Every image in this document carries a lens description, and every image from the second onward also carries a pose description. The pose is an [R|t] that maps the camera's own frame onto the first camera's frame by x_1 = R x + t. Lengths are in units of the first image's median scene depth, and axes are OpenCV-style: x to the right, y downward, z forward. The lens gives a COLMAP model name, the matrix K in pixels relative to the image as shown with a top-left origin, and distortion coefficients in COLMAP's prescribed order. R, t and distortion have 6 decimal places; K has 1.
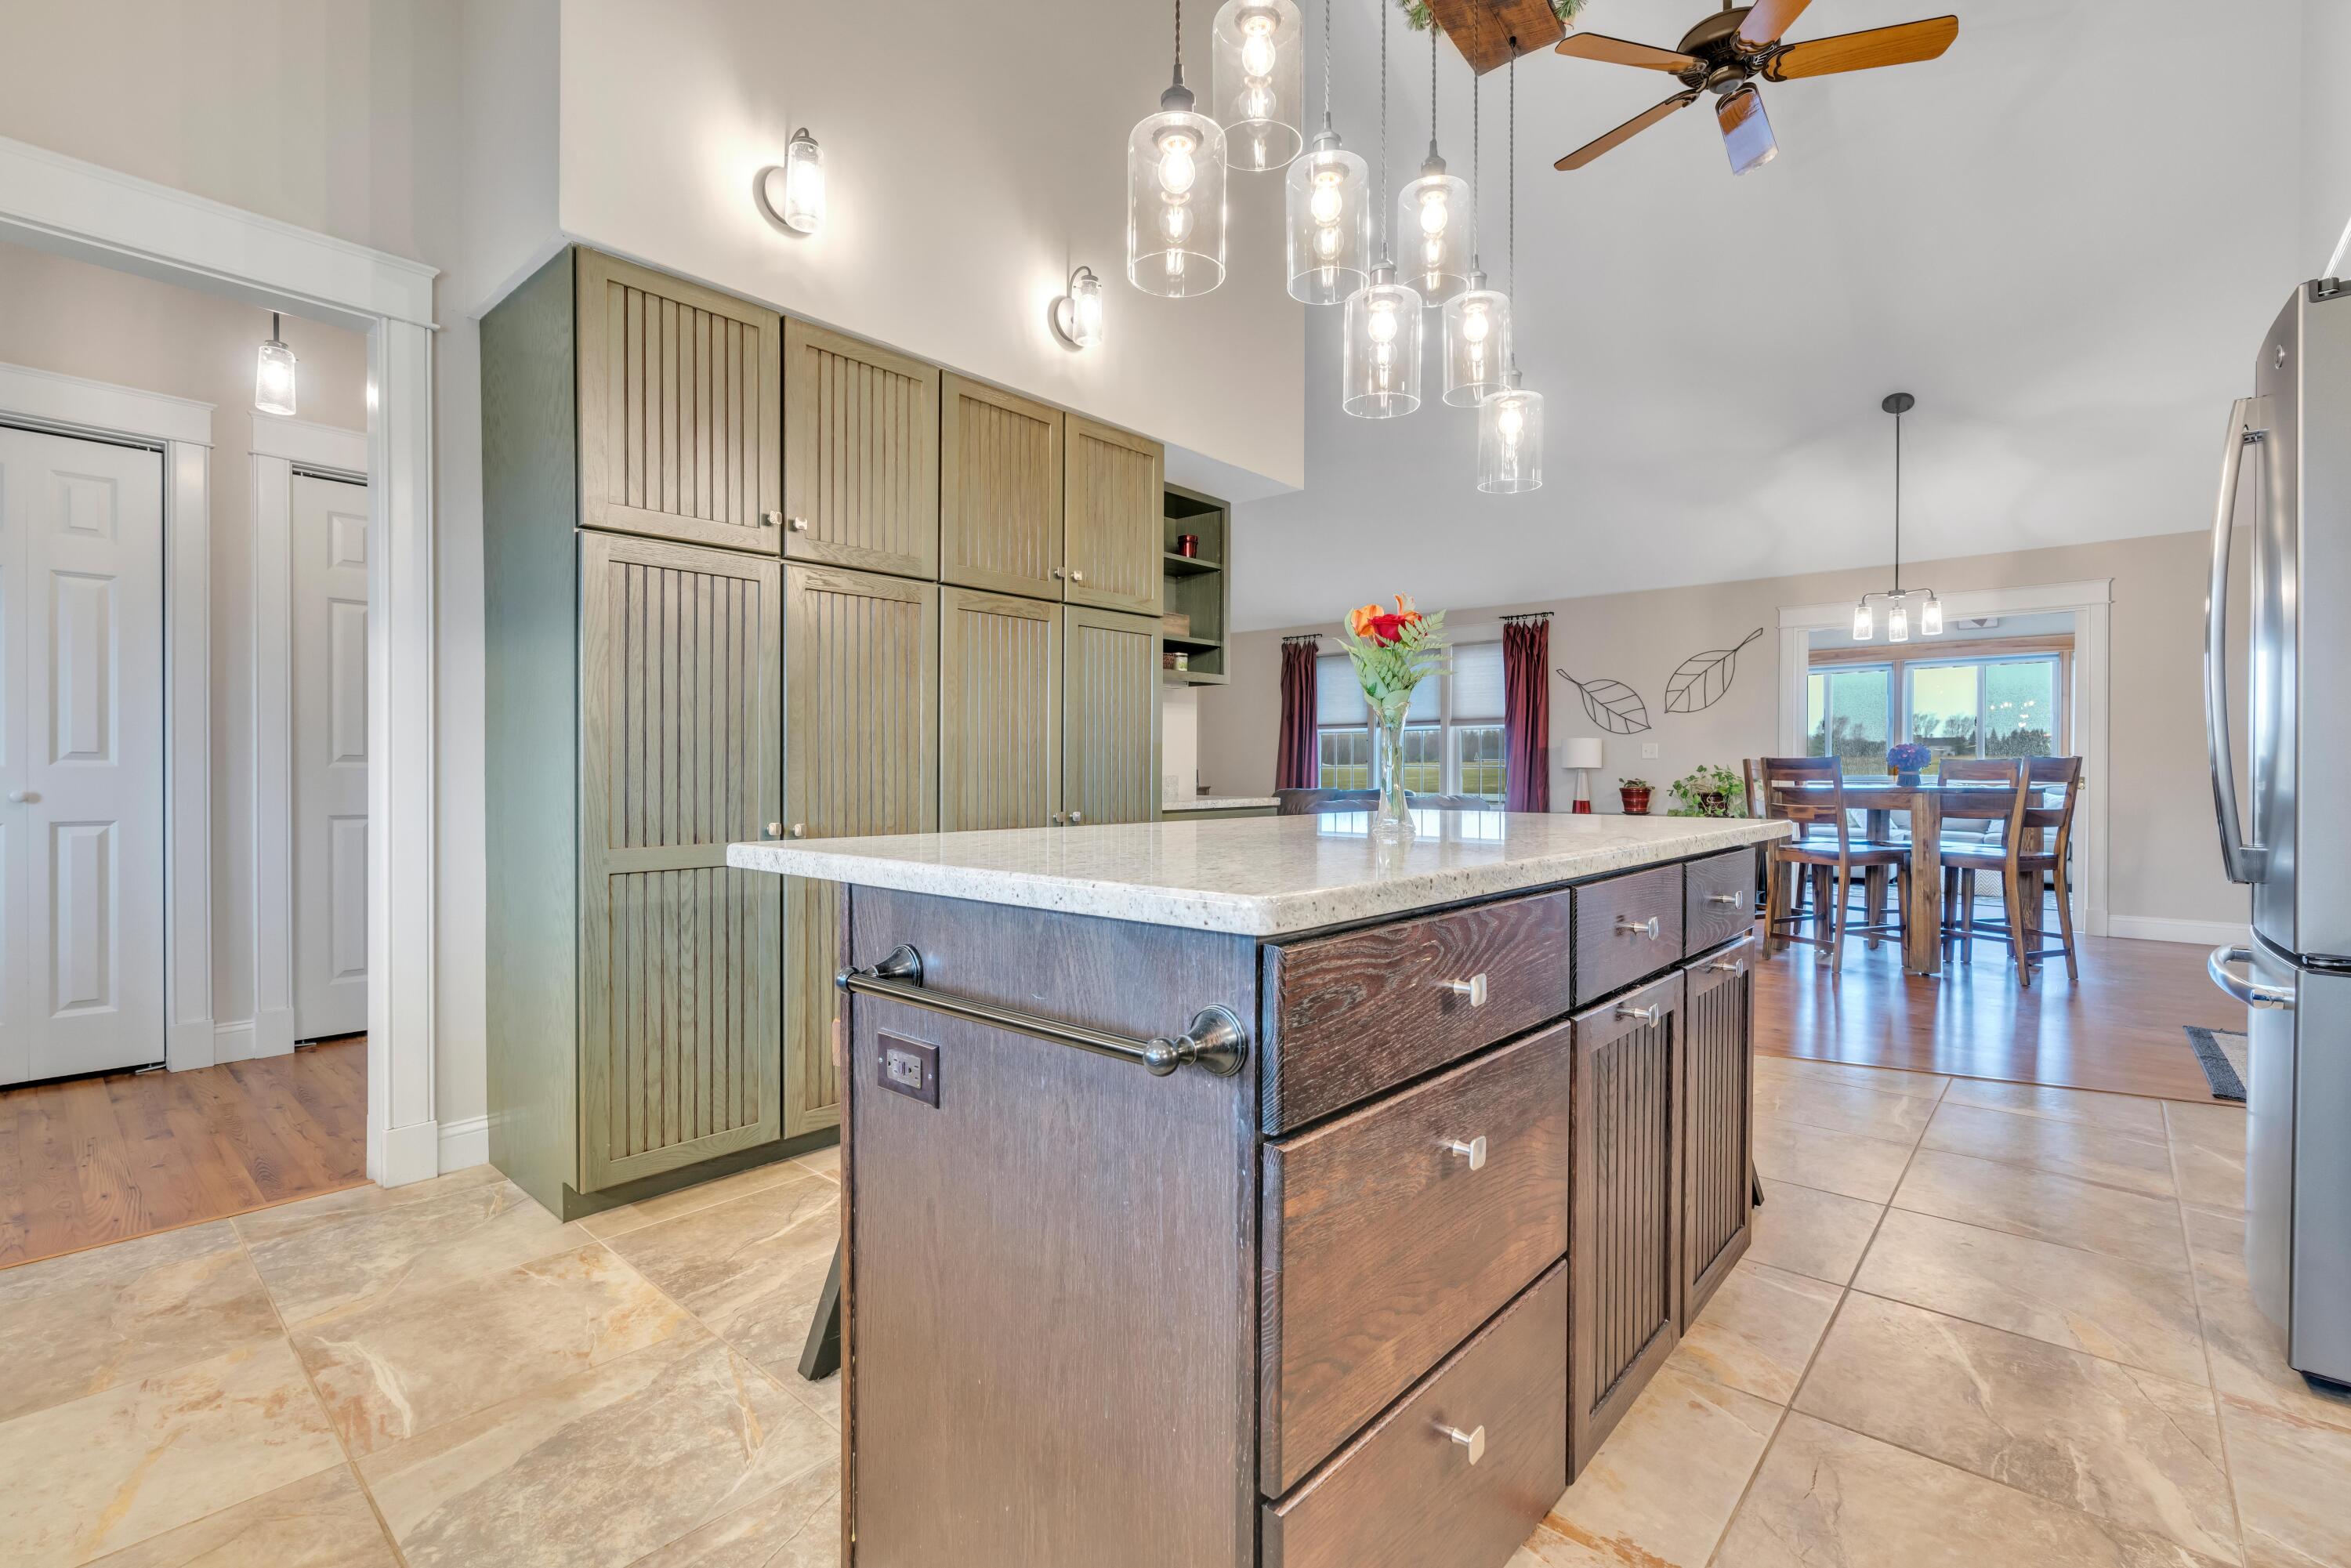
lens RADIAL K [[1045.2, 0, 1175.5], [0, 1045.2, 784.0], [0, 0, 1]] dist [-0.023785, -0.000048]
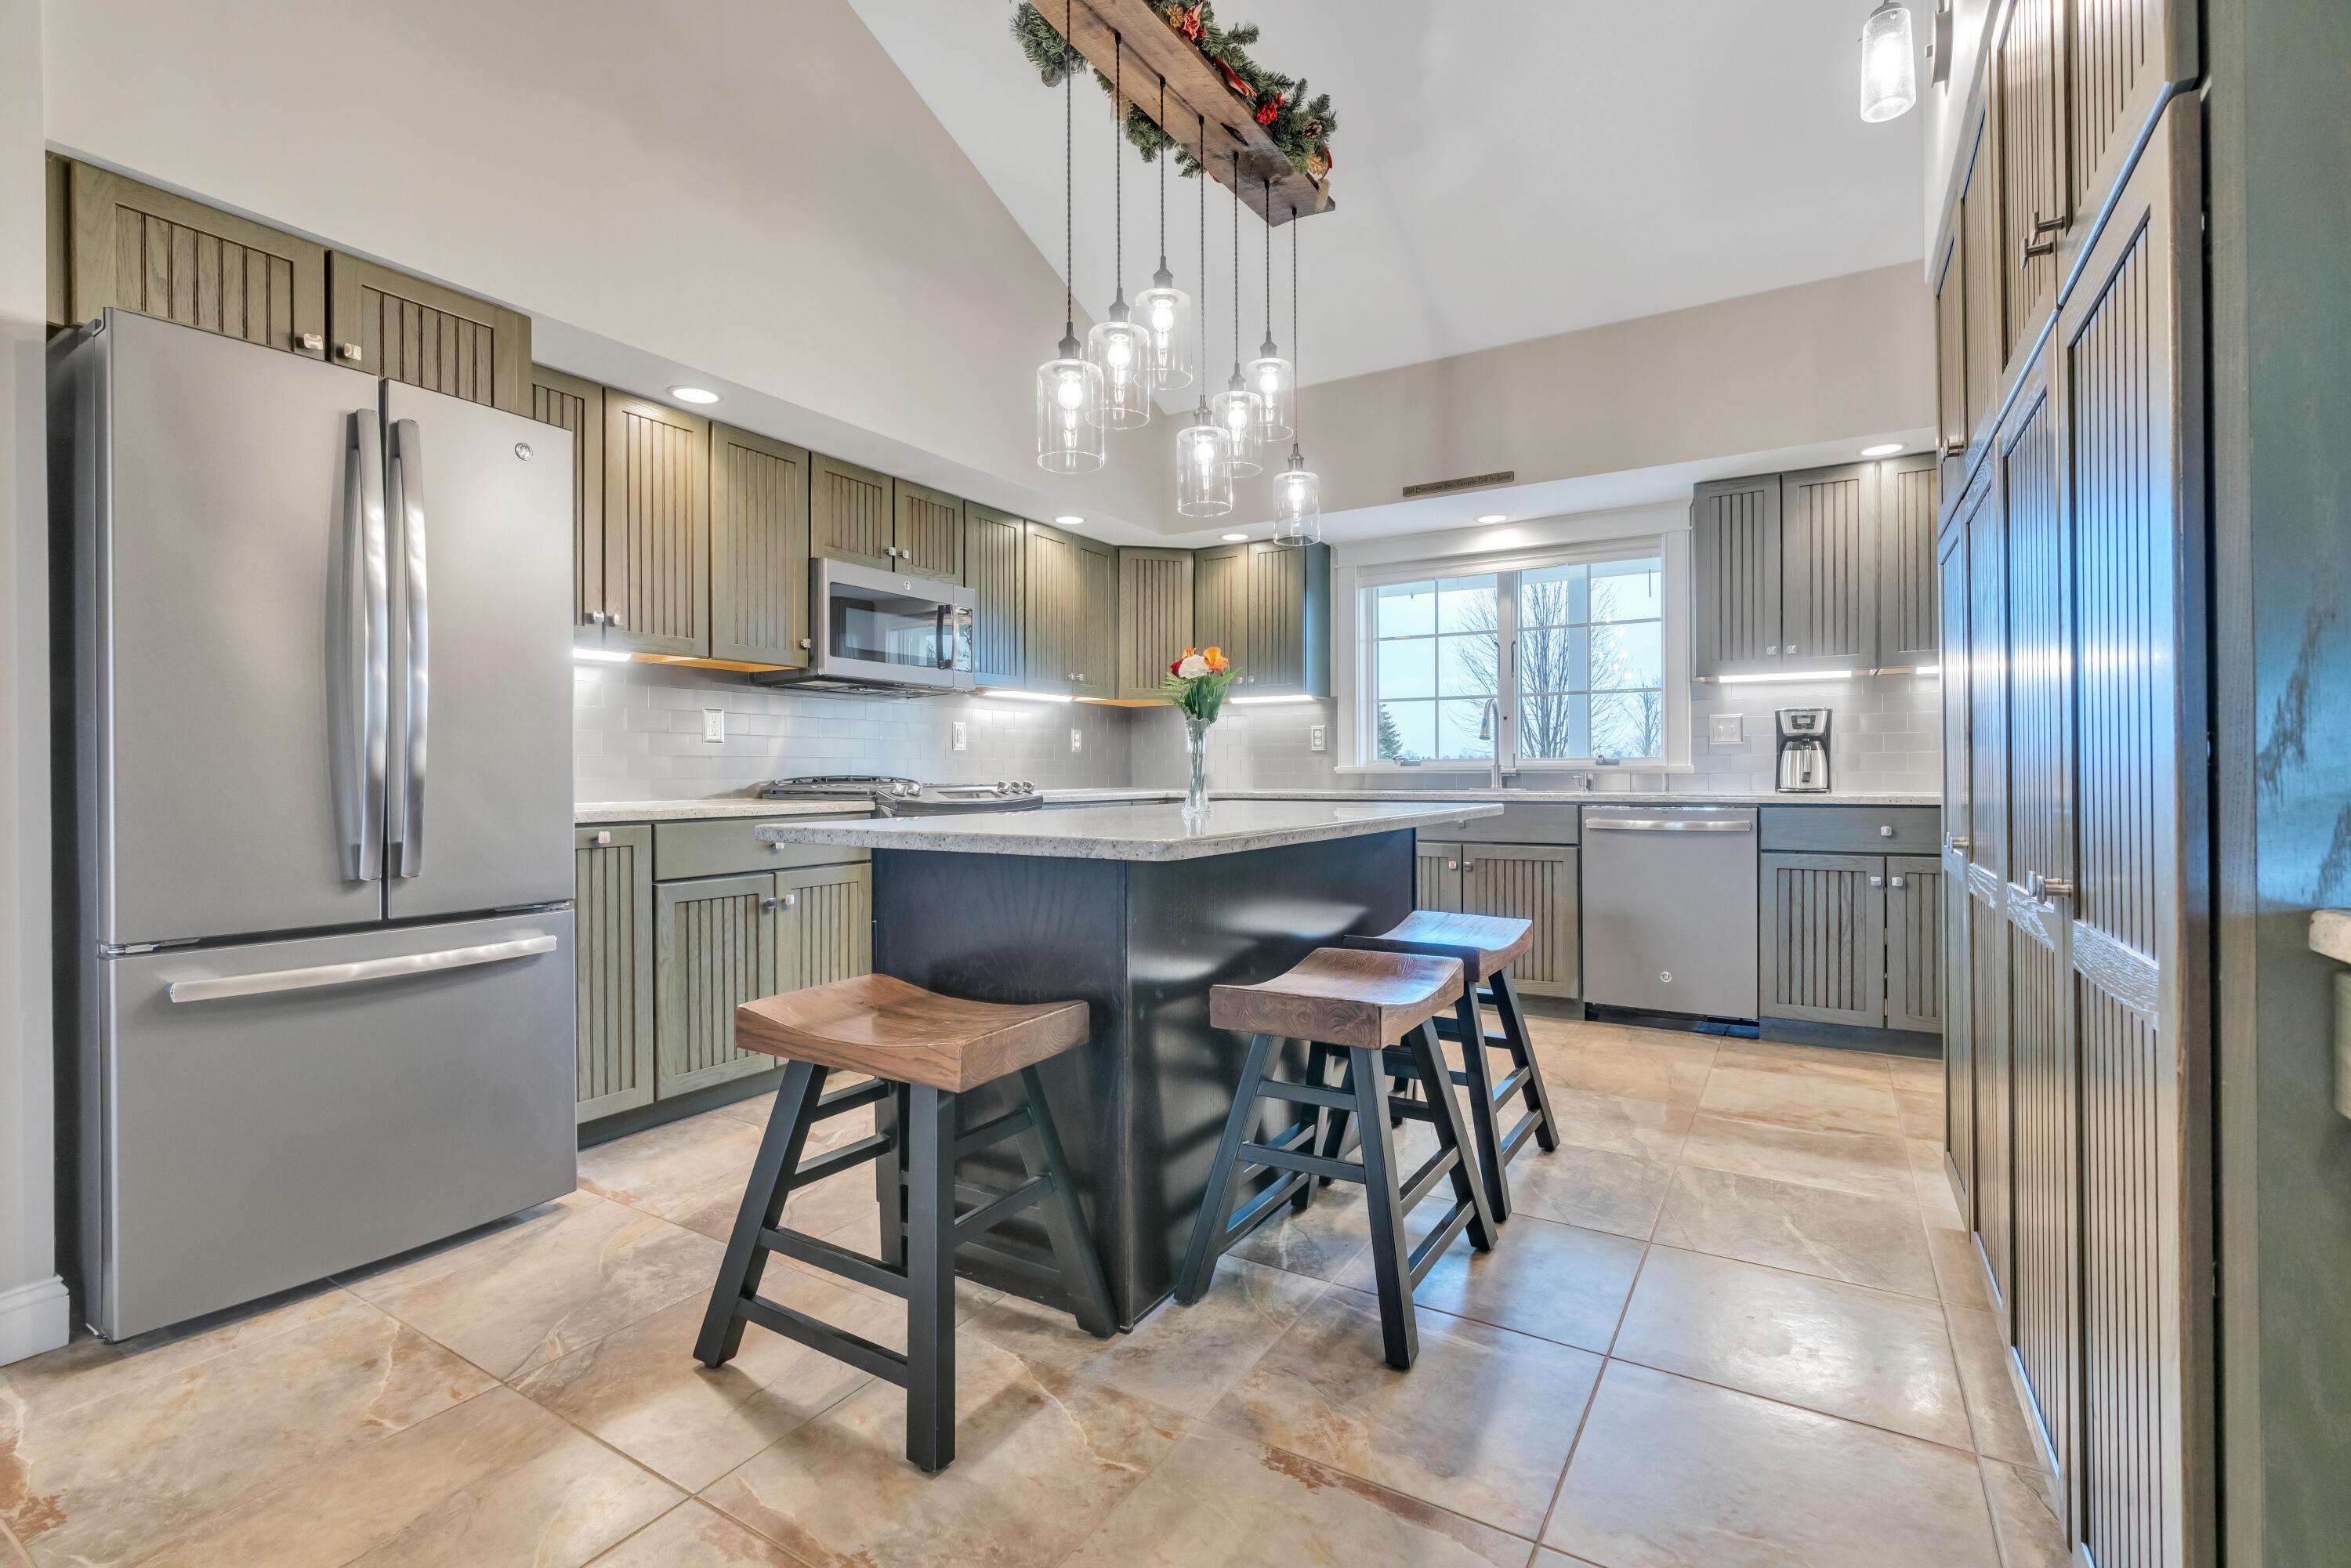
lens RADIAL K [[1045.2, 0, 1175.5], [0, 1045.2, 784.0], [0, 0, 1]] dist [-0.023785, -0.000048]
pose [[-0.985533, 0.004120, -0.169433, 0.431951], [0.000699, 0.999795, 0.020243, -0.021019], [0.169481, 0.019832, -0.985334, 2.154457]]
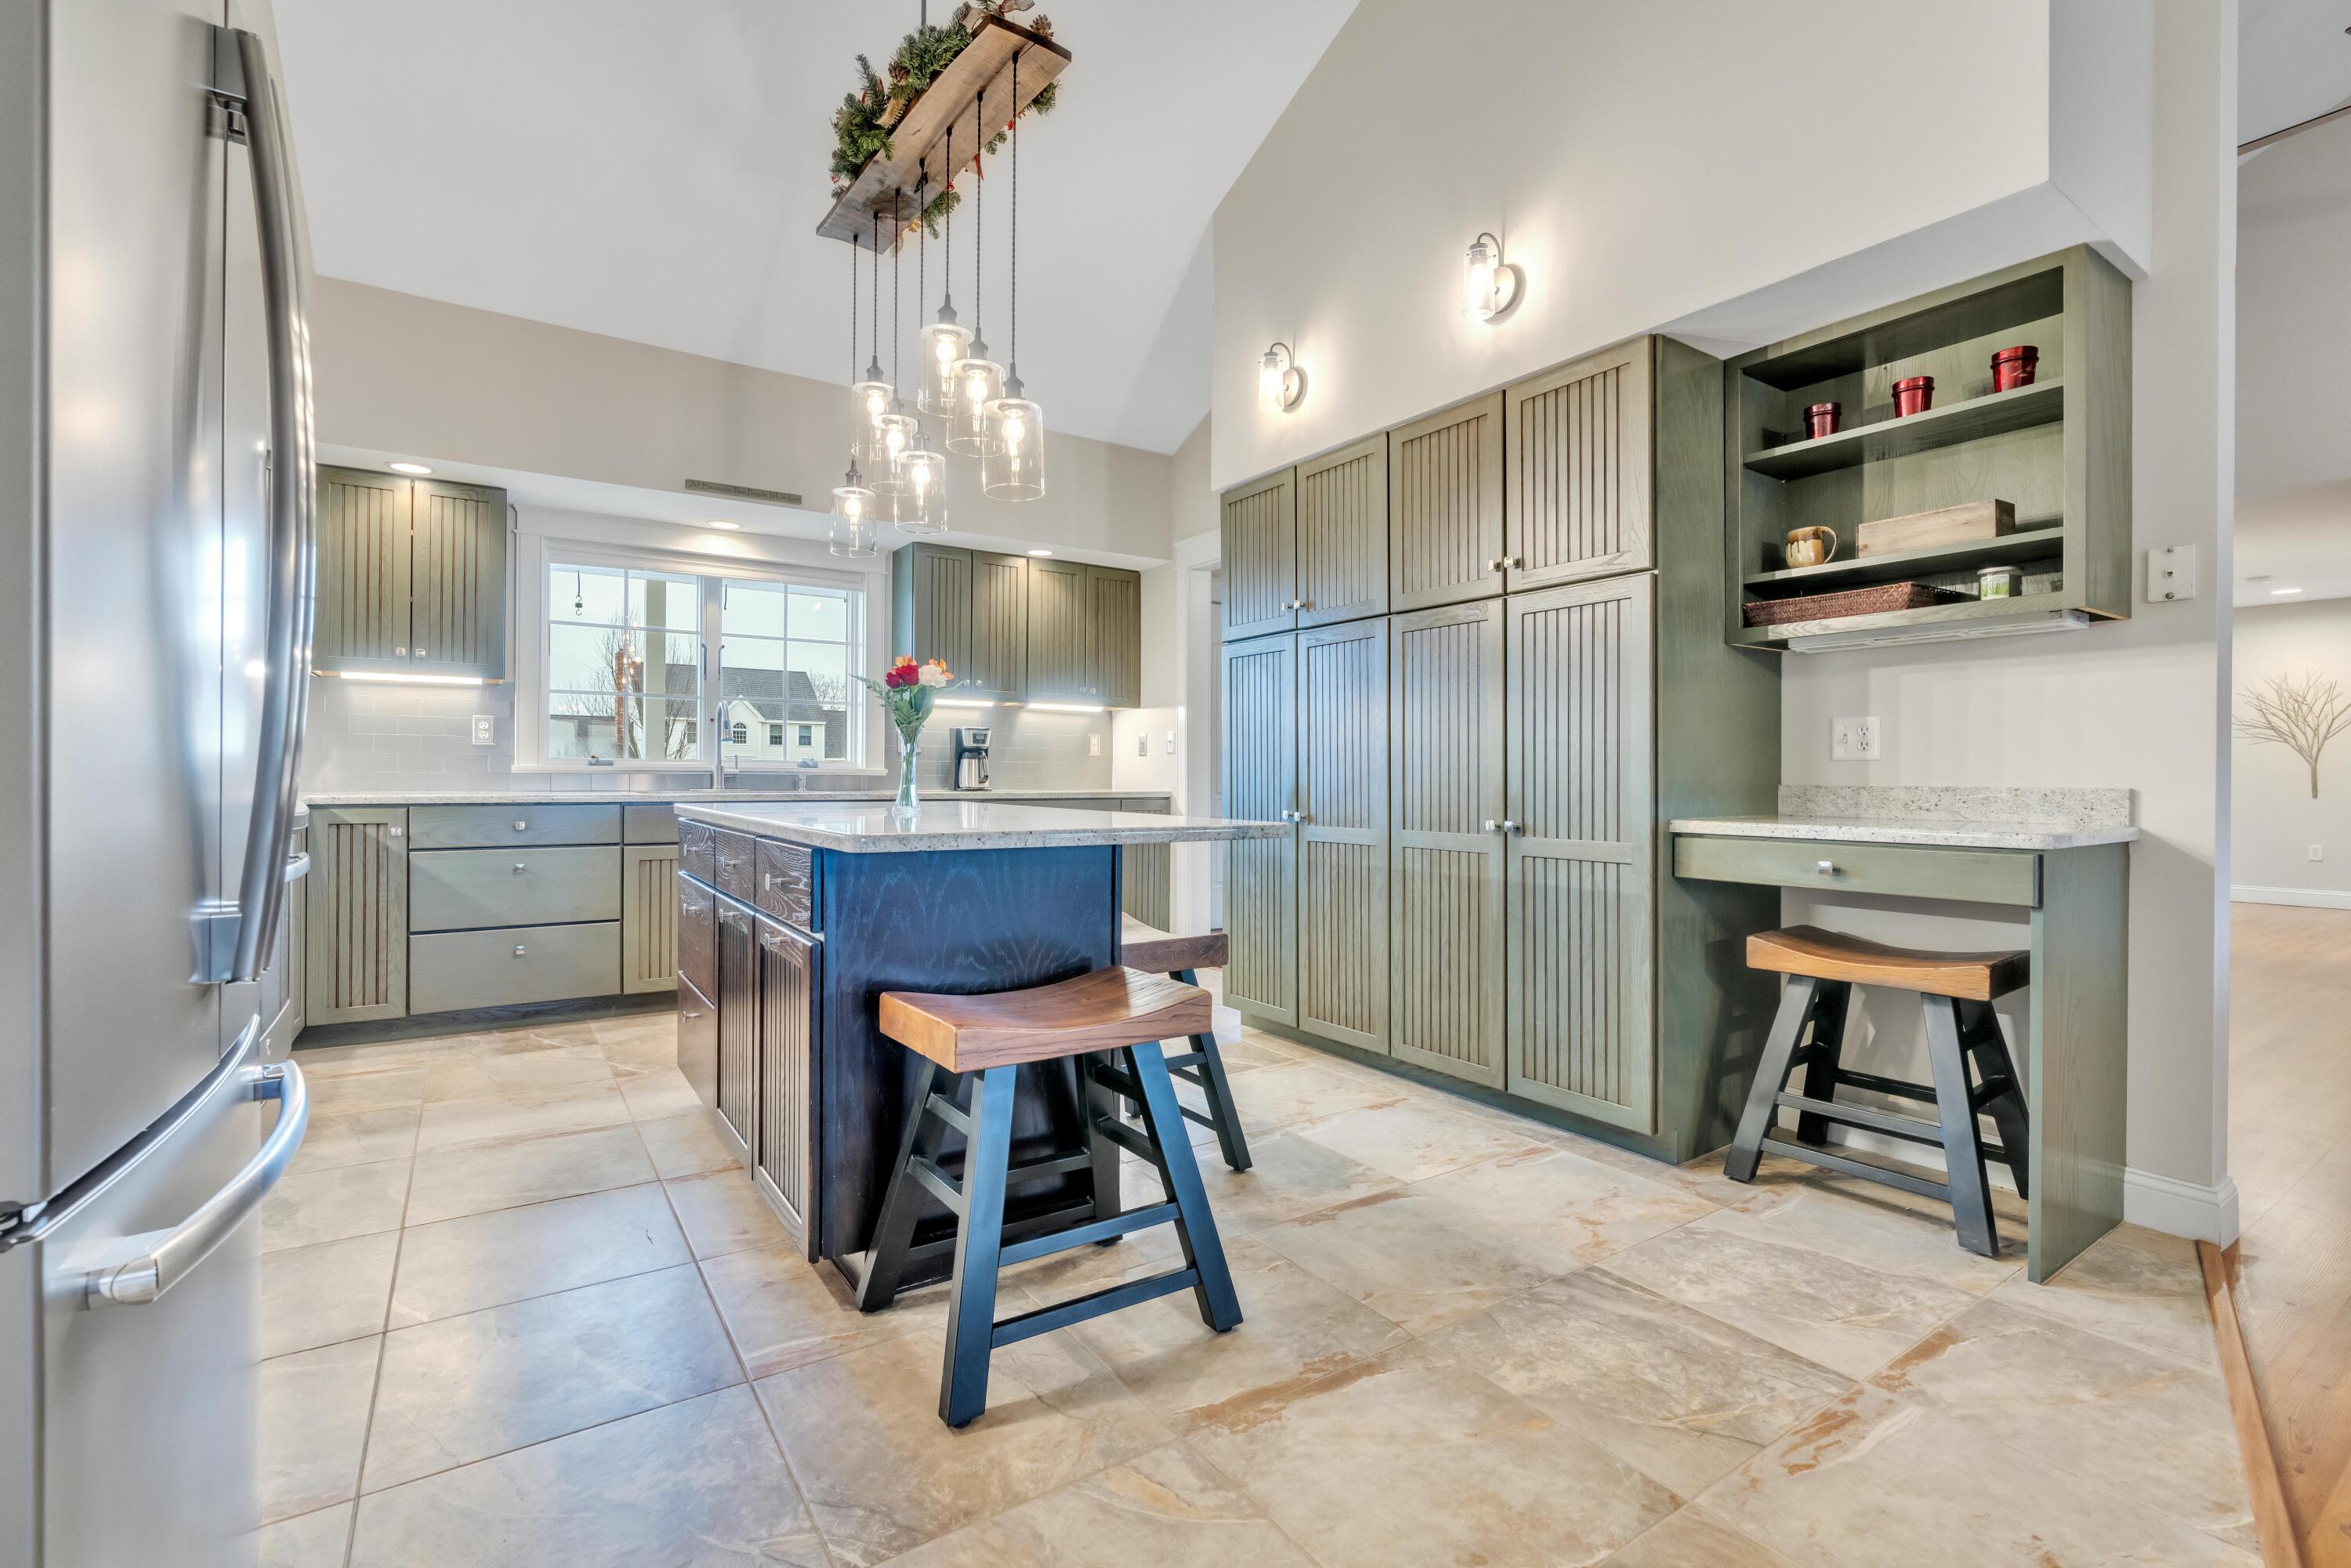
lens RADIAL K [[1060.7, 0, 1178.9], [0, 1060.7, 774.1], [0, 0, 1]] dist [0.000993, 0.000114]
pose [[-0.257492, -0.006732, -0.966257, 1.436827], [-0.017804, 0.999839, -0.002221, -0.010050], [0.966116, 0.016631, -0.257571, 1.589192]]
